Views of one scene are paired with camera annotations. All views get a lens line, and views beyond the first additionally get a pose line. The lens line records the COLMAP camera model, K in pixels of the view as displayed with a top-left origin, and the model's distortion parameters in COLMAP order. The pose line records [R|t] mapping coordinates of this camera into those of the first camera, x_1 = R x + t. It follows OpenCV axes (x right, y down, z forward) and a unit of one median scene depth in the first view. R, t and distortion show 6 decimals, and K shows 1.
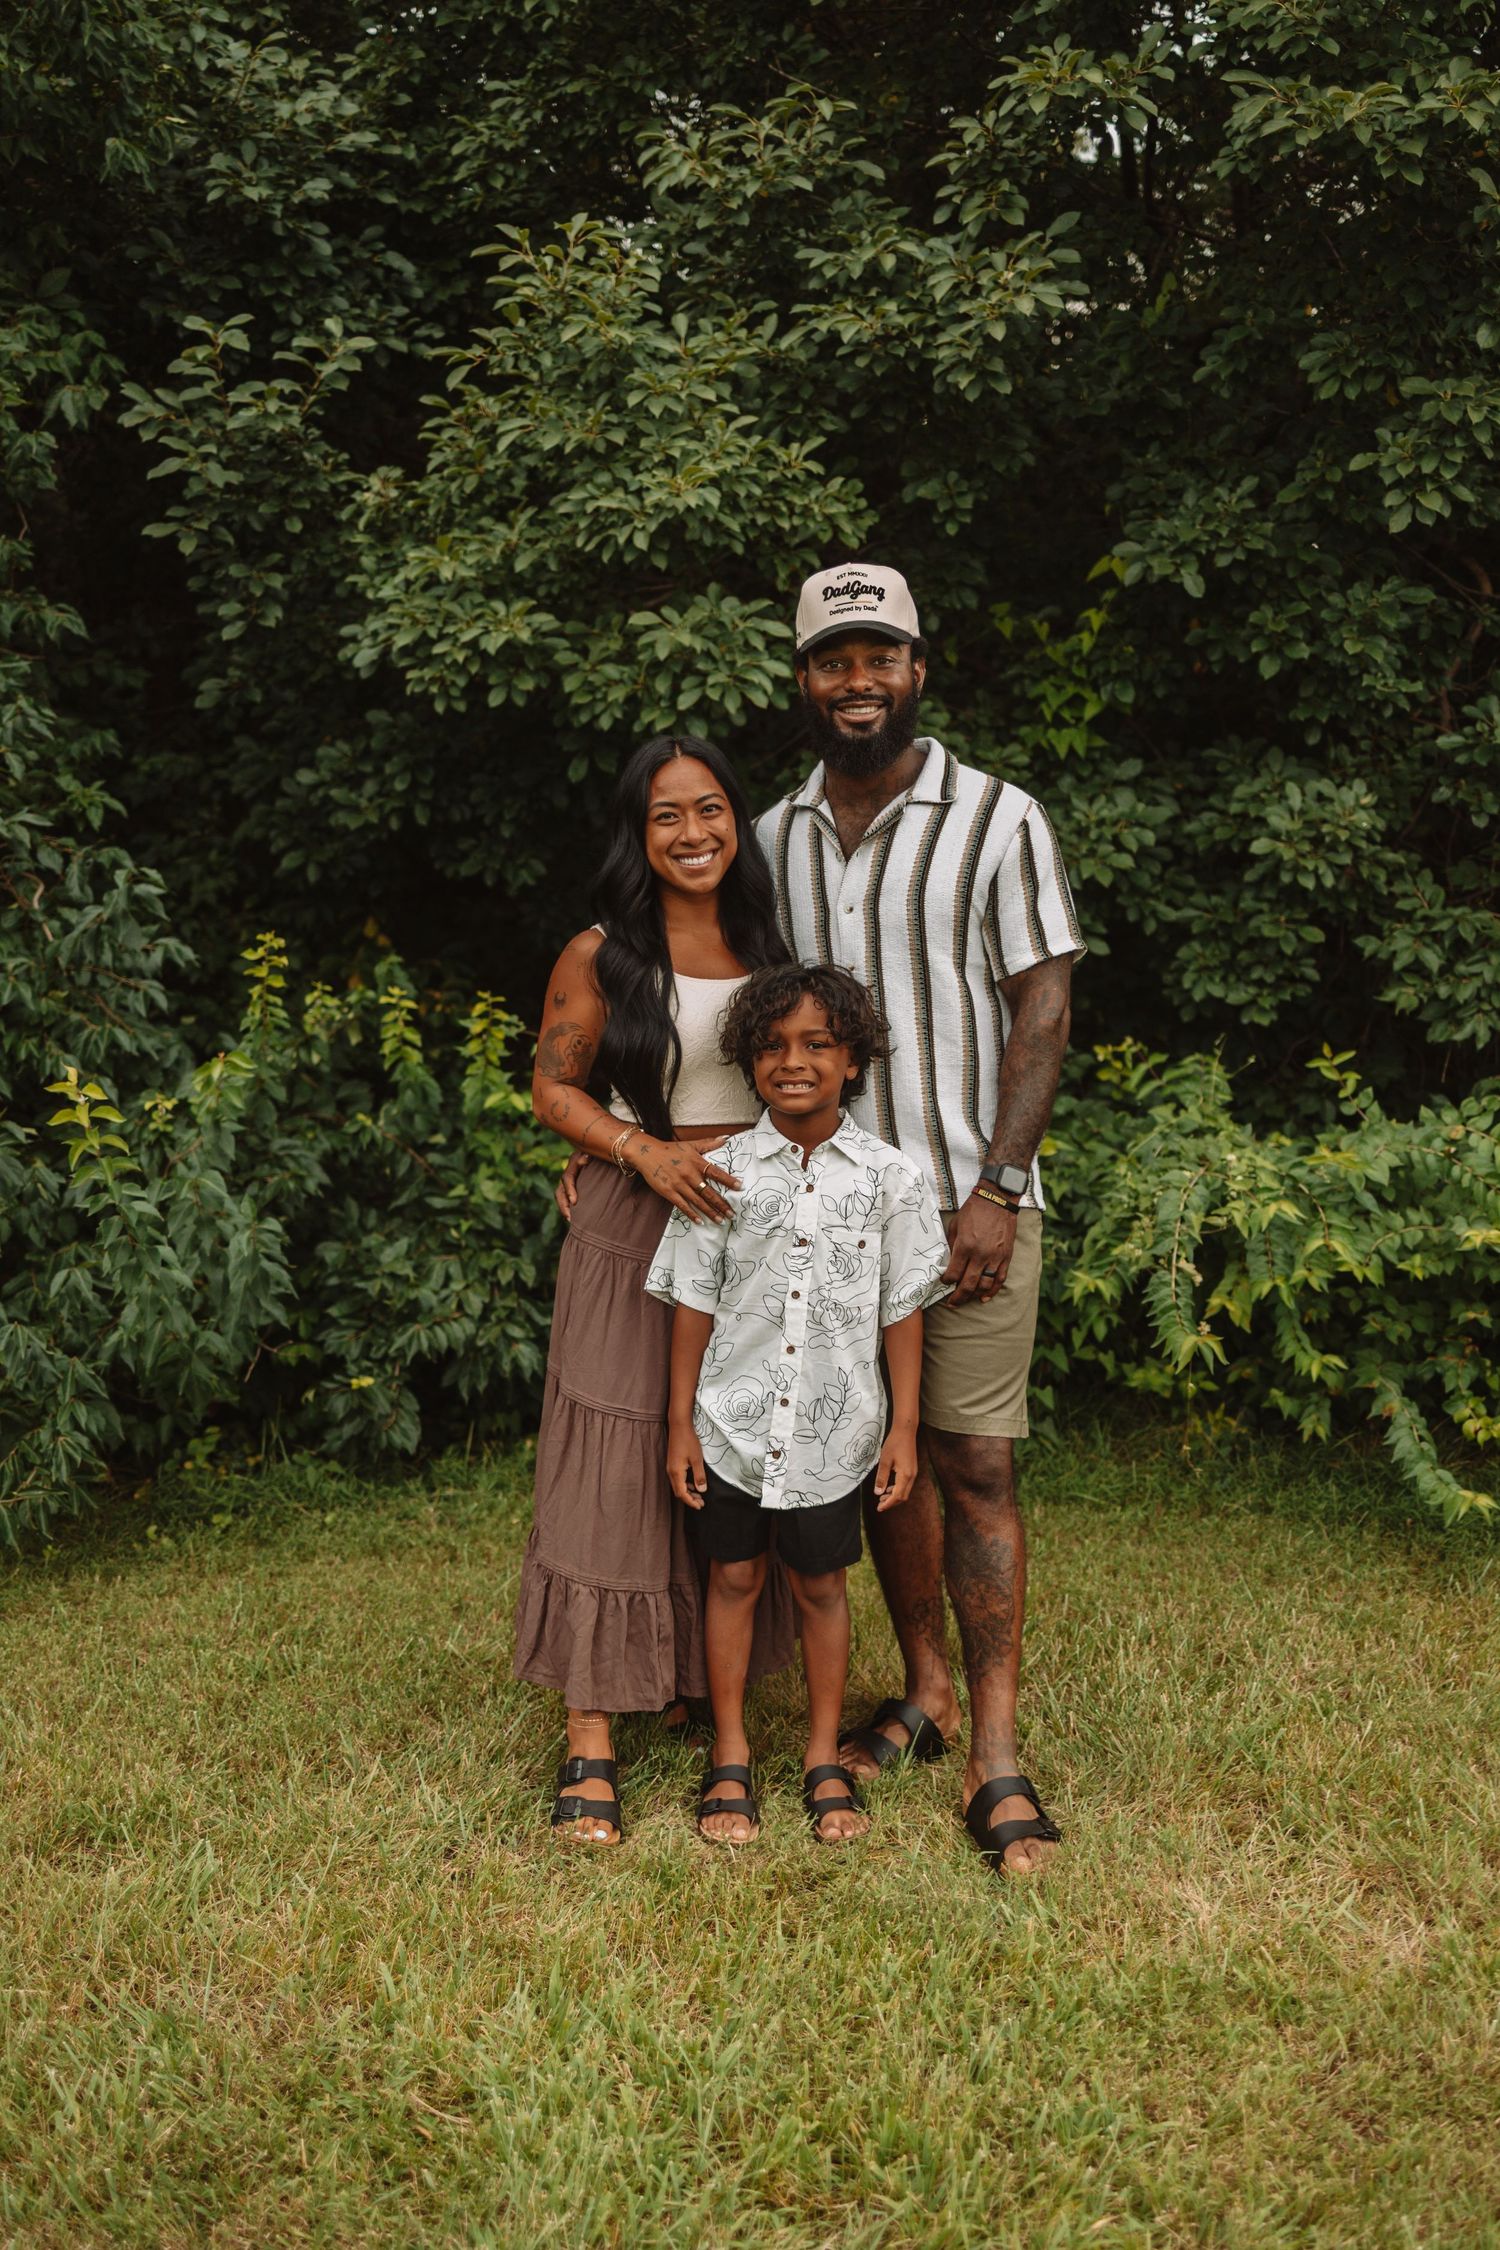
lens RADIAL K [[2211.1, 0, 768.3], [0, 2211.1, 1116.5], [0, 0, 1]] dist [-0.009088, 0.006677]
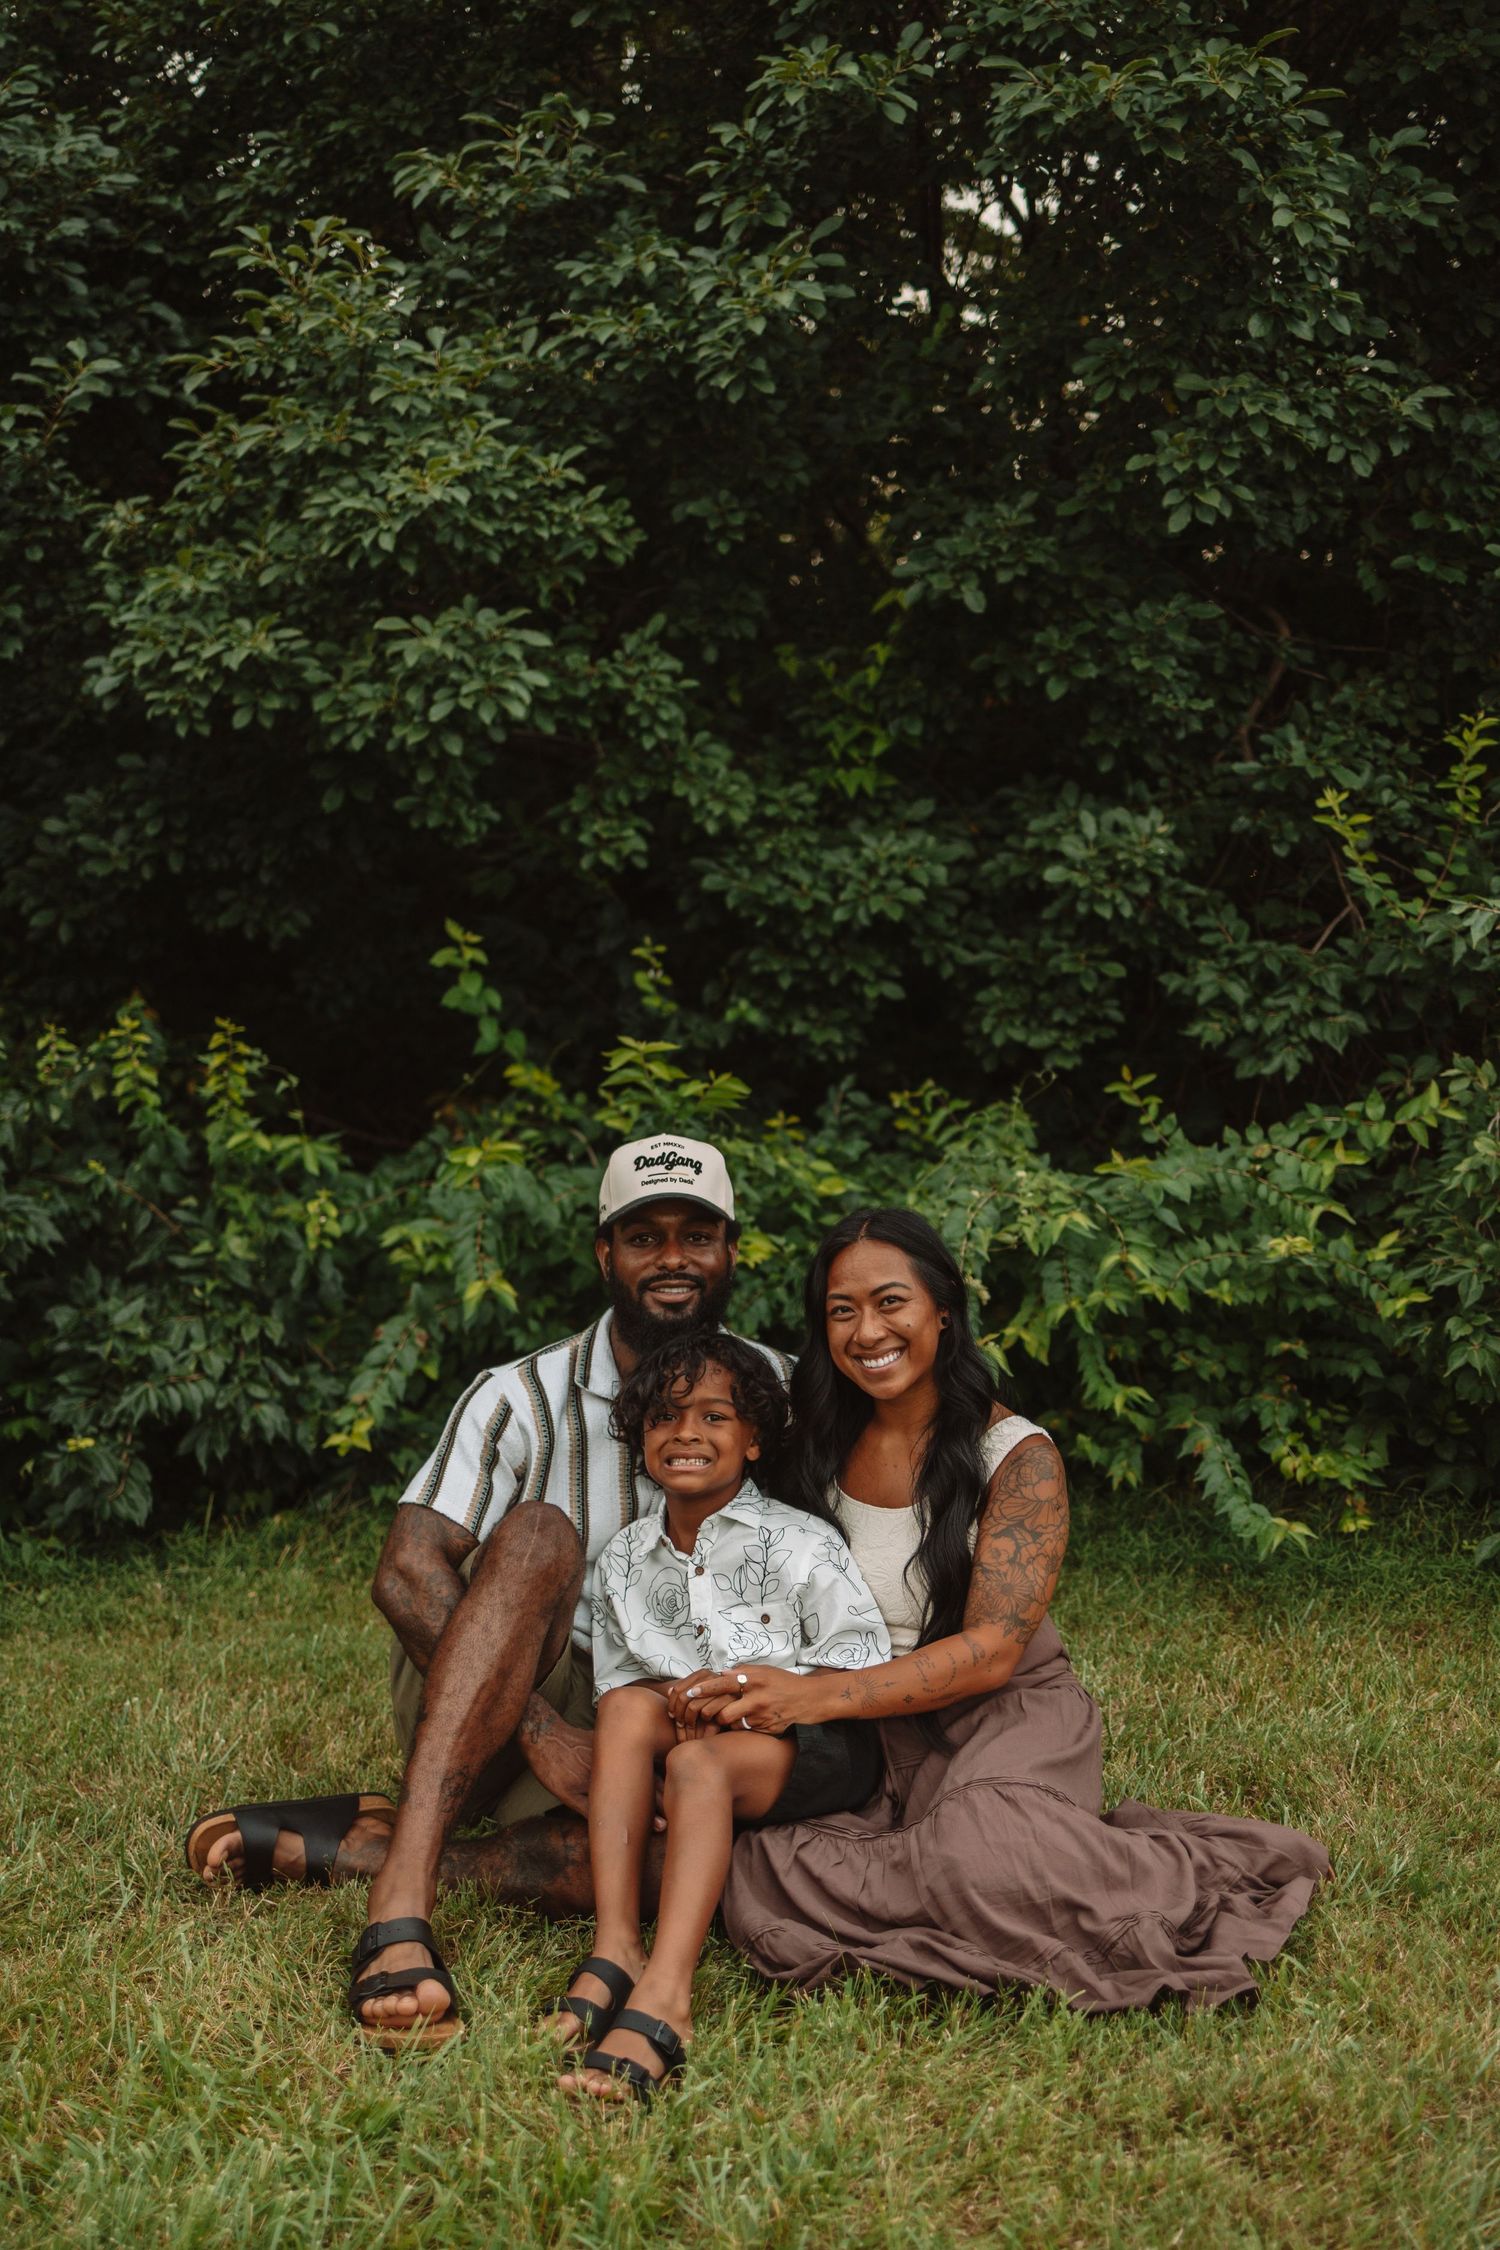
lens RADIAL K [[2213.1, 0, 749.2], [0, 2213.1, 1114.7], [0, 0, 1]] dist [-0.011849, -0.002785]
pose [[0.998652, -0.014763, 0.049756, 0.043853], [0.019156, 0.995846, -0.089012, 0.066927], [-0.048236, 0.089845, 0.994787, 0.066990]]
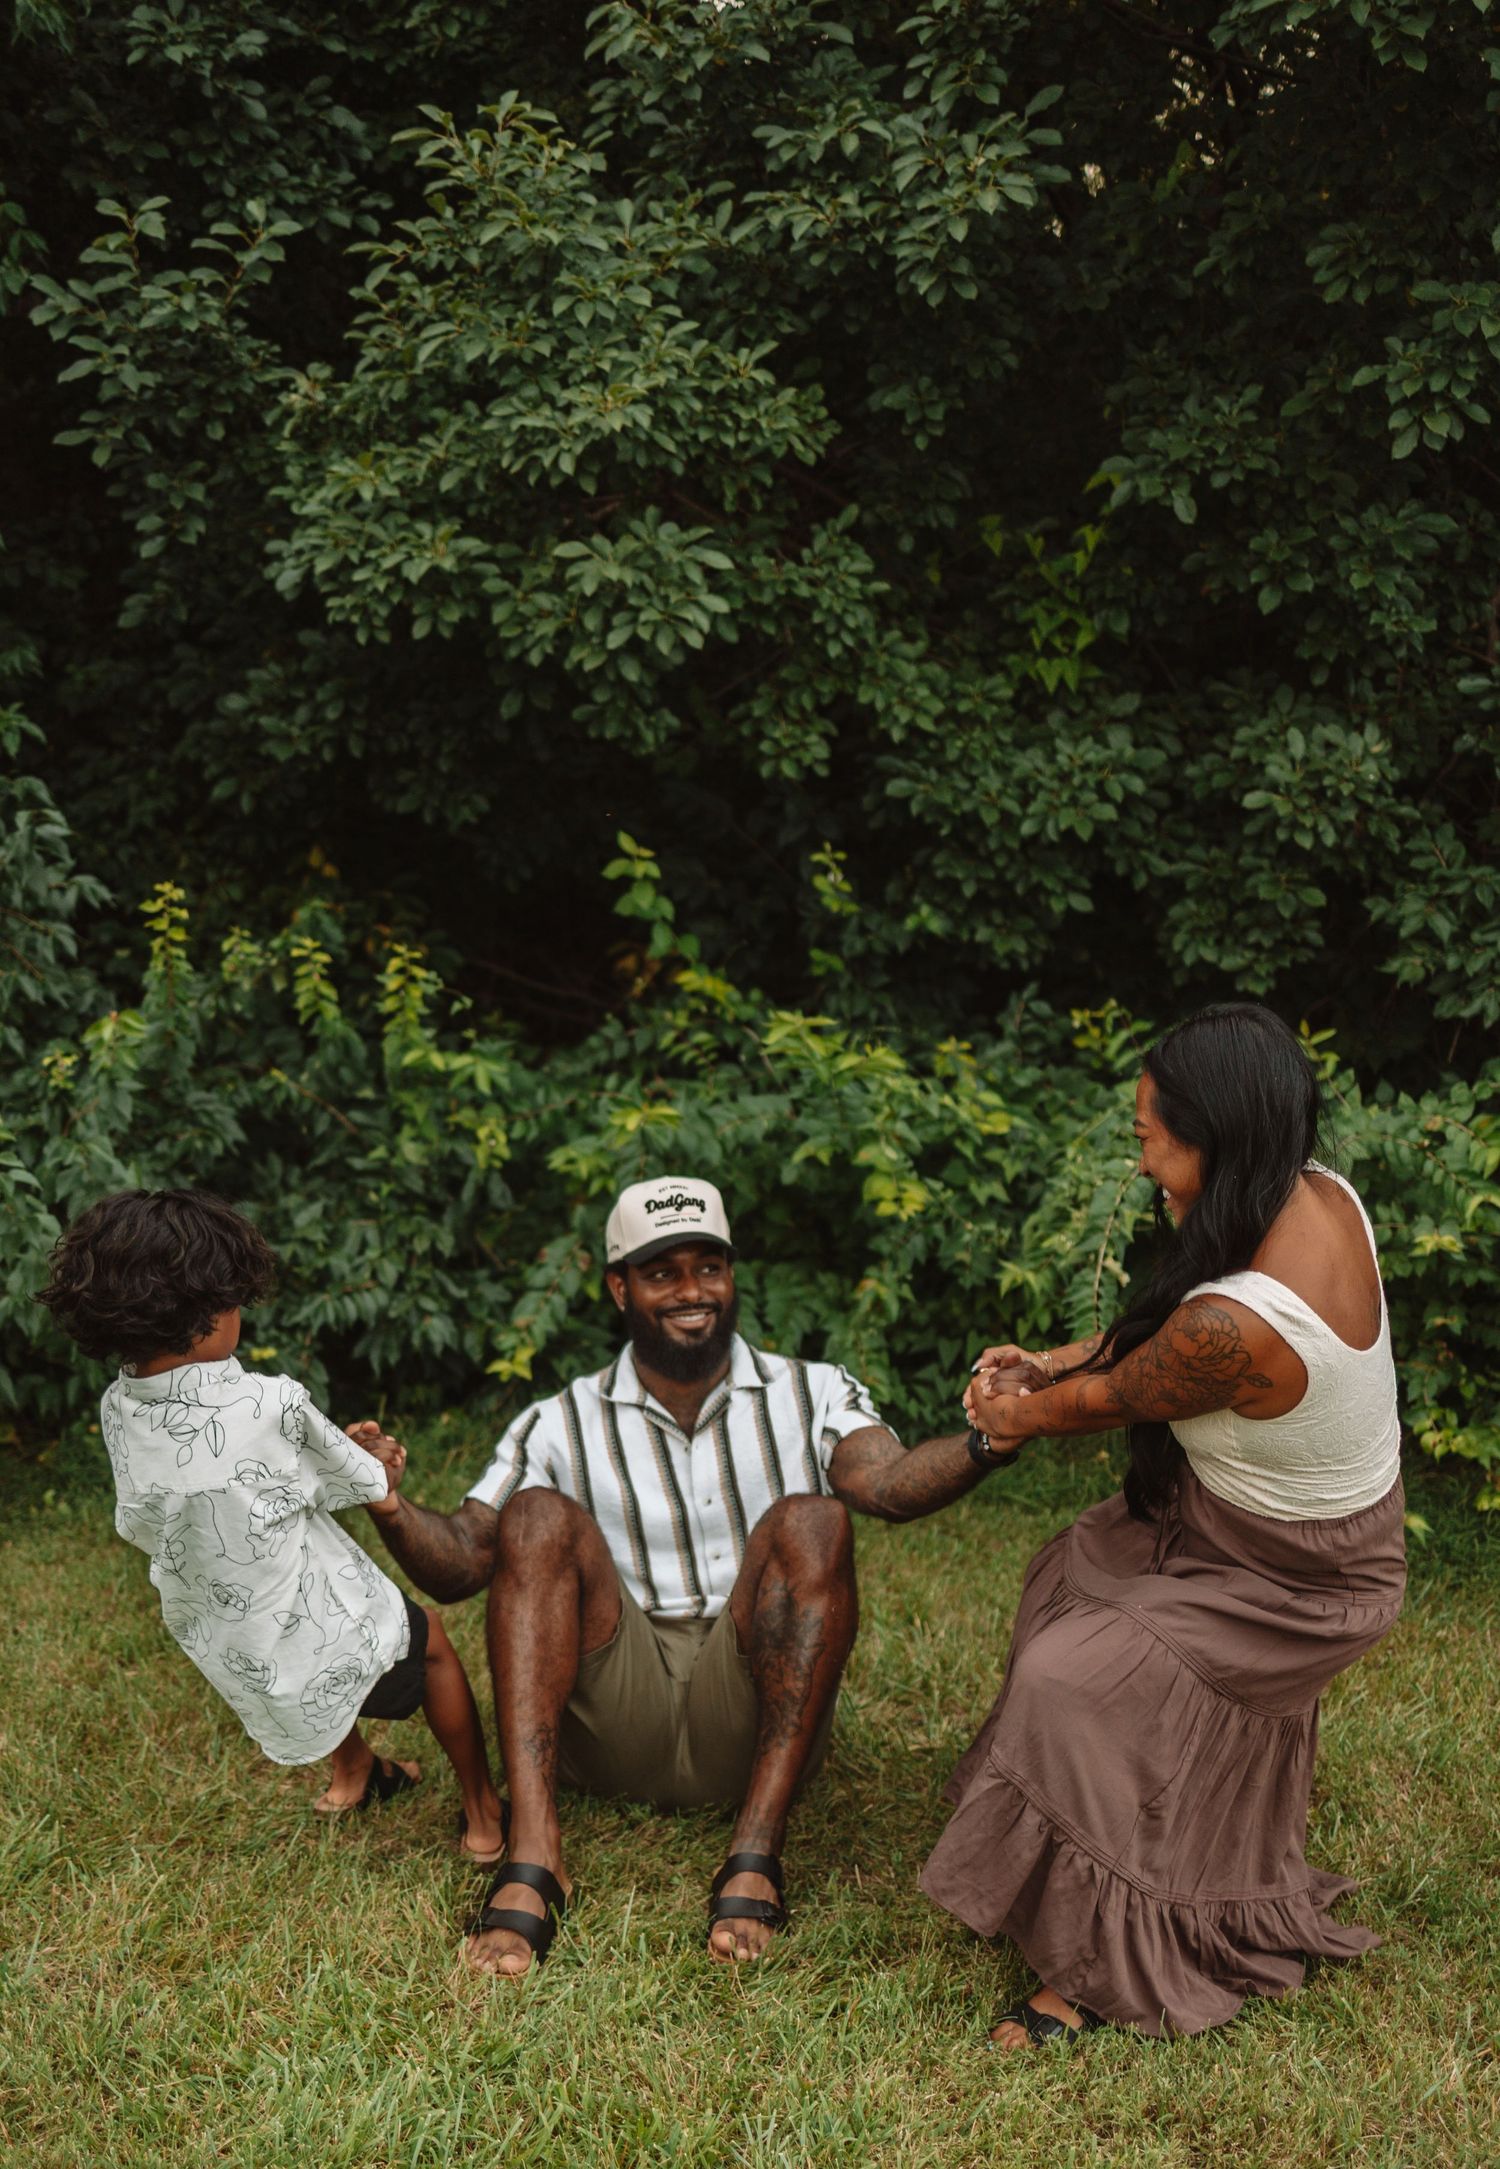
lens RADIAL K [[2492.1, 0, 664.2], [0, 2492.1, 1270.7], [0, 0, 1]] dist [0.002150, -0.012396]
pose [[0.996296, 0.030445, -0.080426, 0.072339], [-0.022050, 0.994408, 0.103277, -0.030913], [0.083120, -0.101121, 0.991396, -0.062172]]
